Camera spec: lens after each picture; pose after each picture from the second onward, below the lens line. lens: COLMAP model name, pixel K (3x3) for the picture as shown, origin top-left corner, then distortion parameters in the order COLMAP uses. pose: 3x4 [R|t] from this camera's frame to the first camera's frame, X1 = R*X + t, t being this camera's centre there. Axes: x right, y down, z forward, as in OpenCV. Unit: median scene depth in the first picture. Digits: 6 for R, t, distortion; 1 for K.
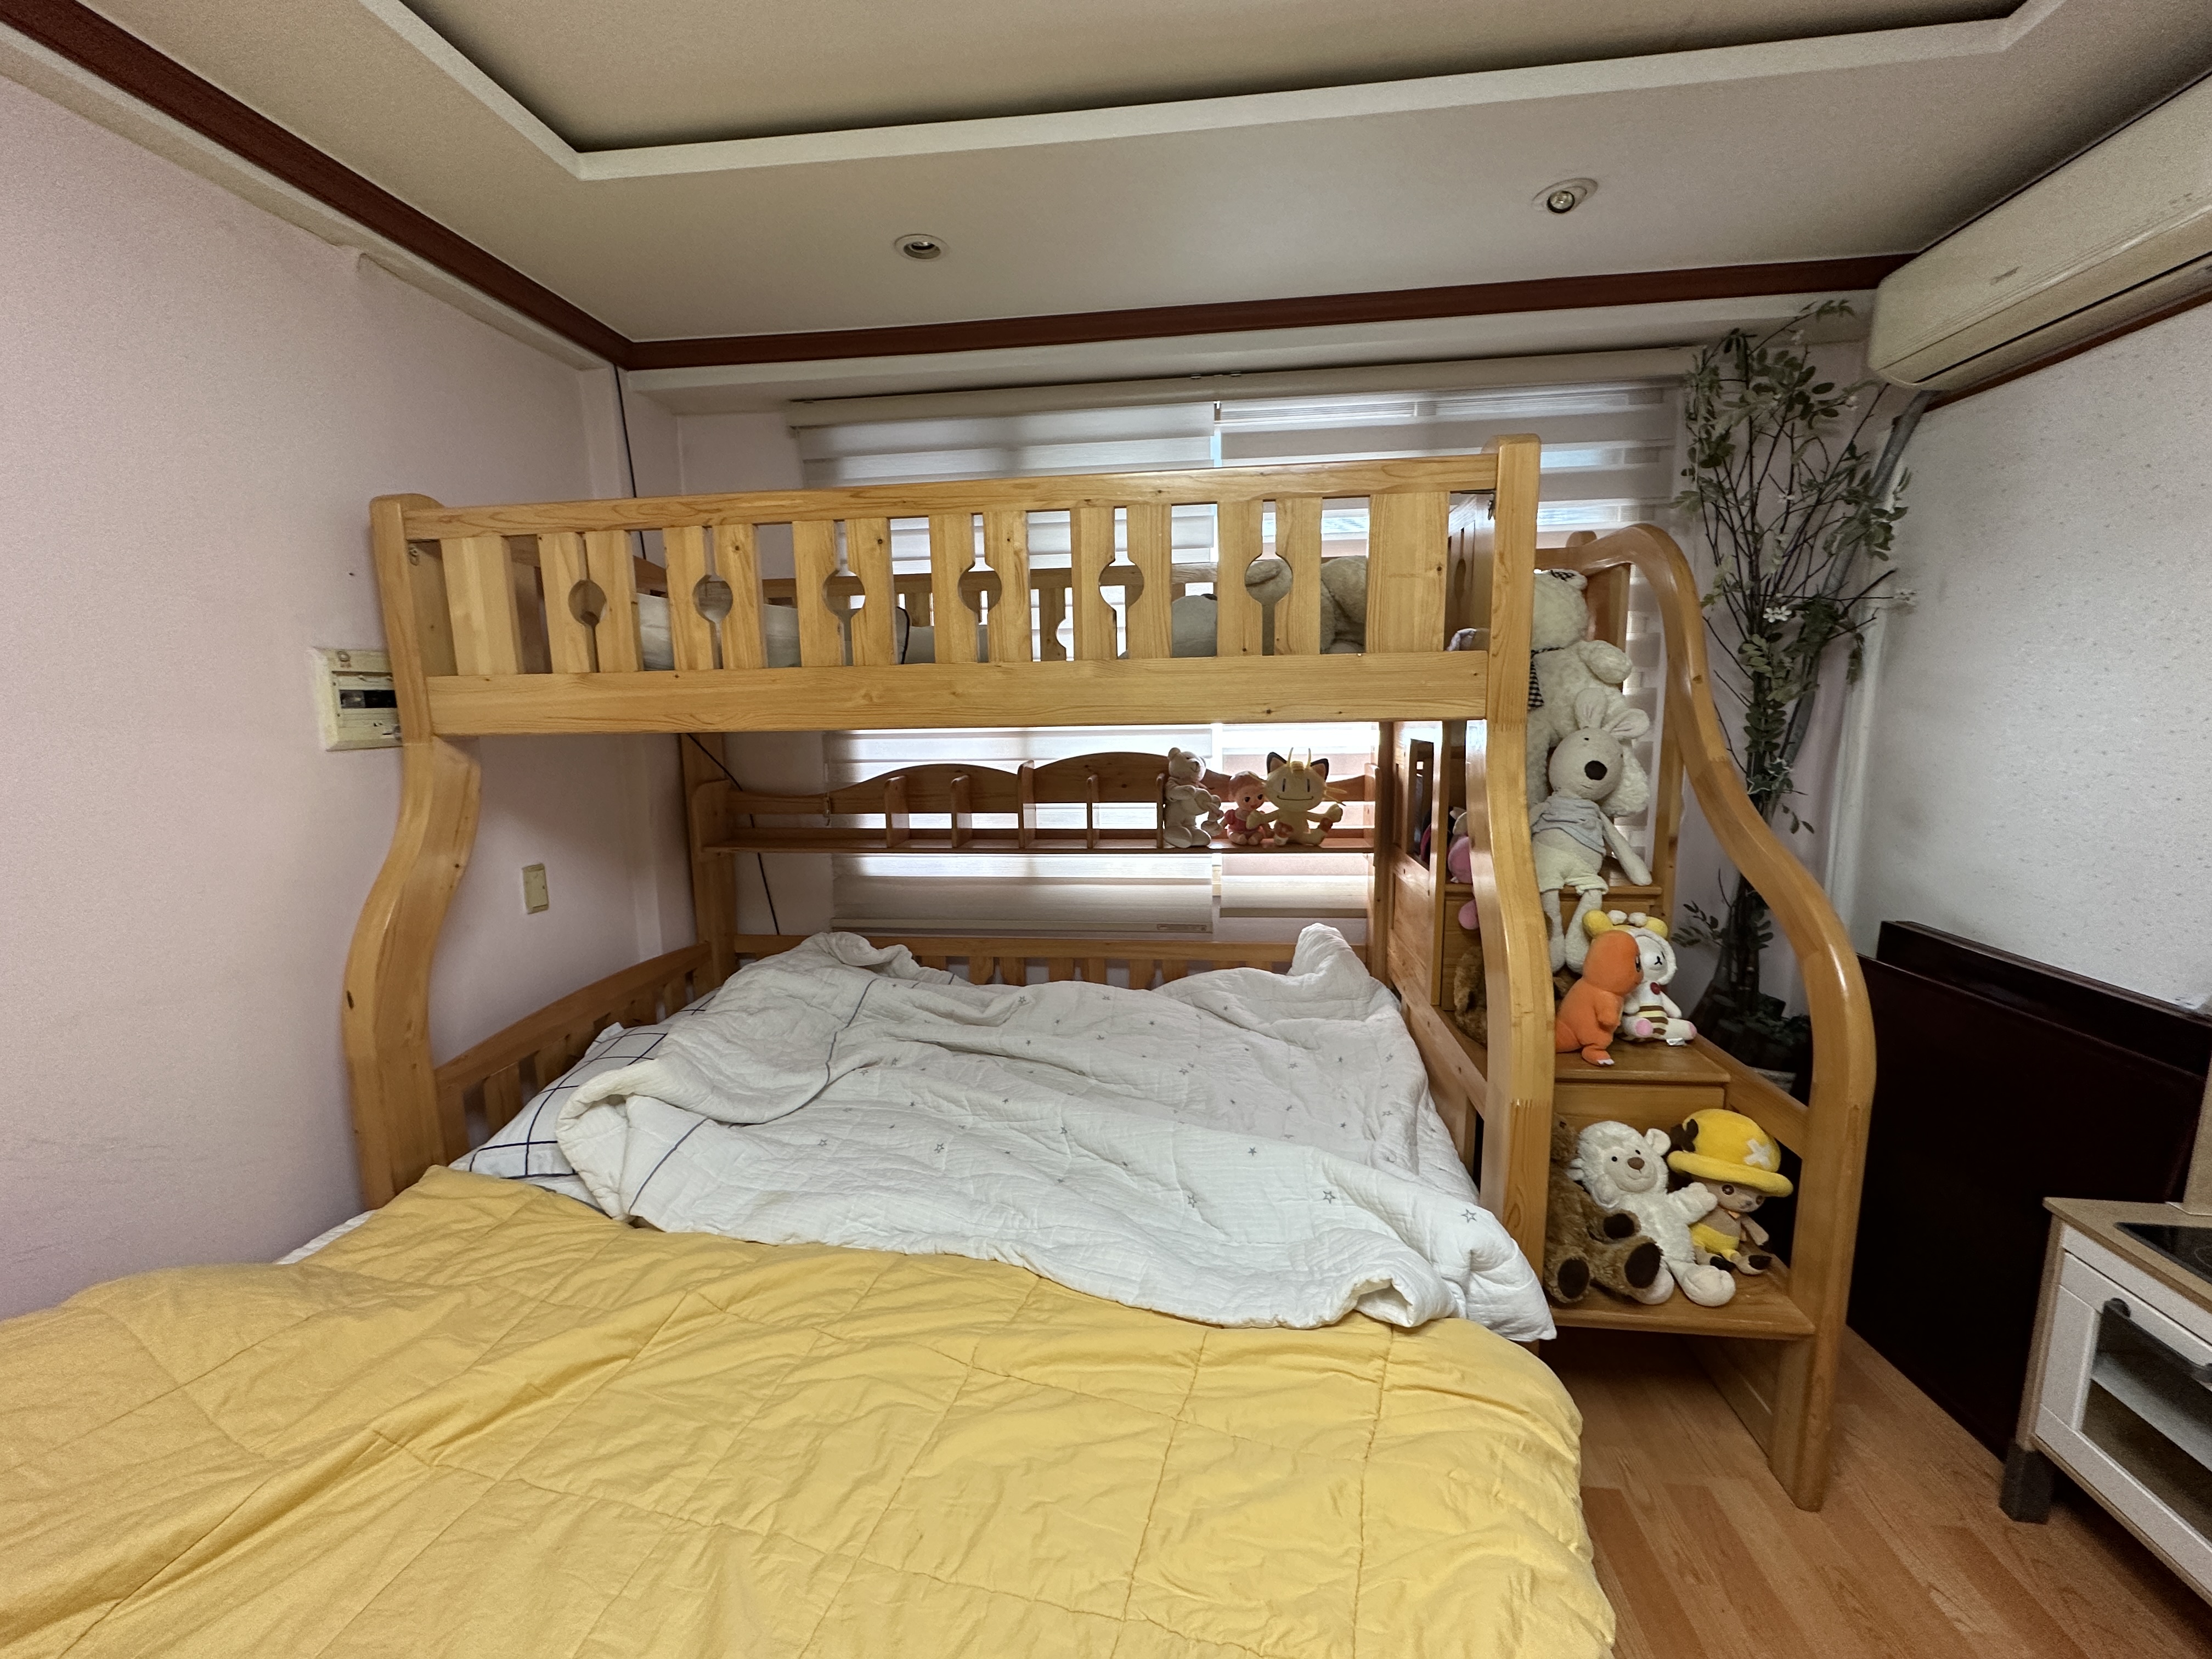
lens RADIAL K [[871.2, 0, 1111.4], [0, 871.2, 835.8], [0, 0, 1]] dist [-0.003053, 0.001659]
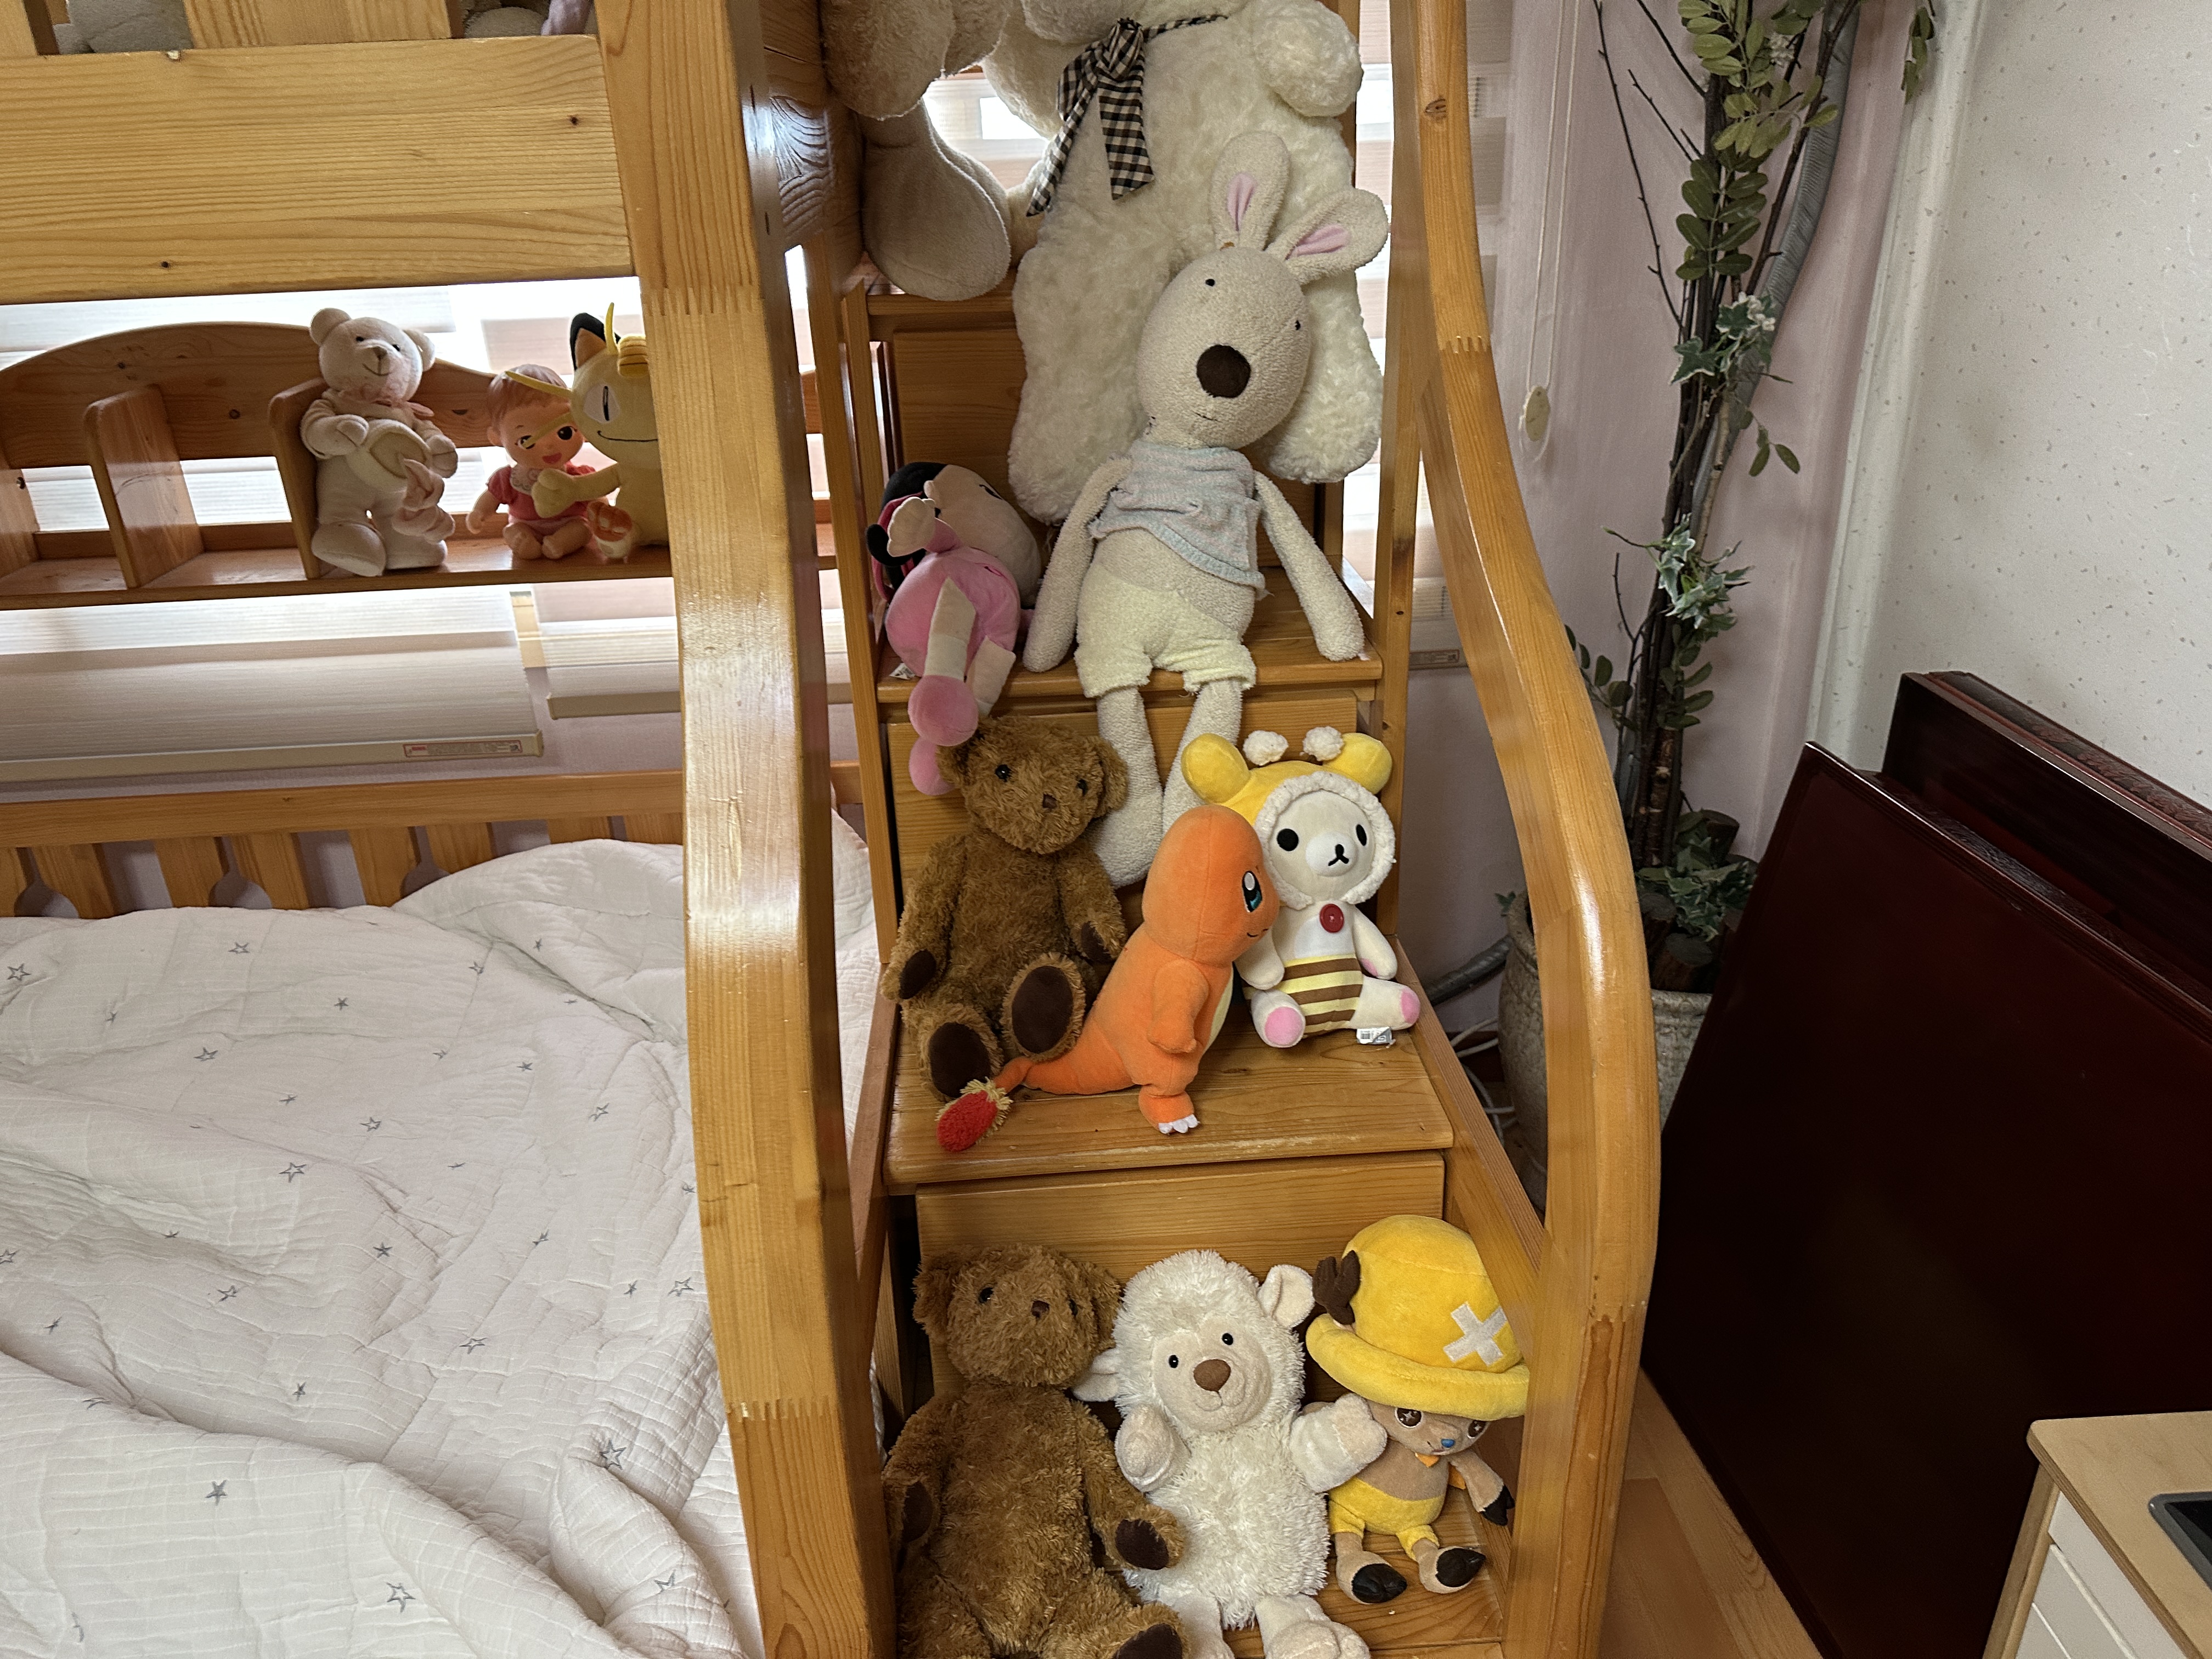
lens RADIAL K [[1544.9, 0, 1113.9], [0, 1544.9, 829.4], [0, 0, 1]] dist [0.041501, -0.037607]
pose [[0.985013, -0.086027, 0.149498, 0.389274], [0.043287, 0.962297, 0.268533, -0.066150], [-0.166962, -0.258037, 0.951599, 0.303190]]
